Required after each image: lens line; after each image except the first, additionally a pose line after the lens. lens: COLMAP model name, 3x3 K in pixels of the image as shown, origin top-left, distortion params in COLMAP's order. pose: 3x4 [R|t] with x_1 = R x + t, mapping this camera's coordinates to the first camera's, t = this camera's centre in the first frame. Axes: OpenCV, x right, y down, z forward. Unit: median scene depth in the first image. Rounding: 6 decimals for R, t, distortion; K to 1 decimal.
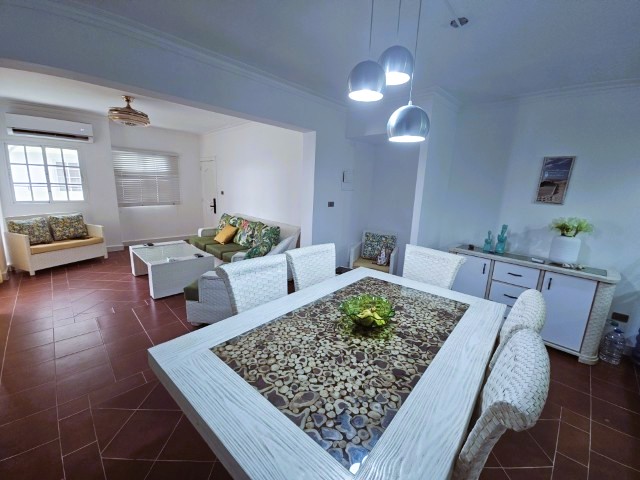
lens RADIAL K [[260.7, 0, 322.1], [0, 260.7, 240.1], [0, 0, 1]] dist [0.012047, -0.009652]
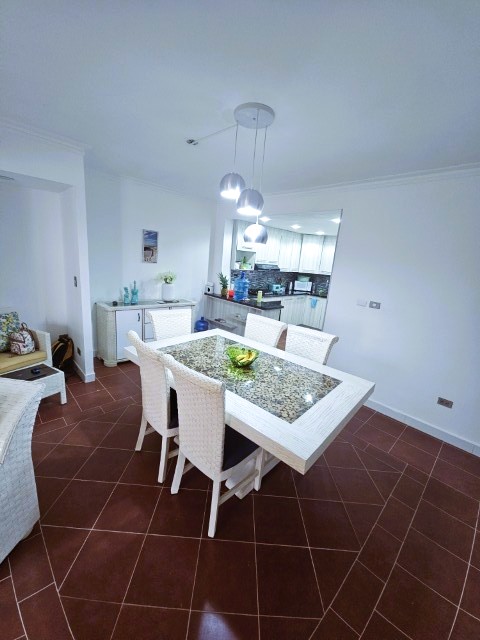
lens RADIAL K [[260.7, 0, 238.4], [0, 260.7, 318.9], [0, 0, 1]] dist [0.012047, -0.009652]
pose [[0.021768, -0.272775, 0.961832, -0.974636], [0.121552, 0.955645, 0.268269, -0.271391], [-0.992346, 0.111073, 0.053959, 0.740738]]
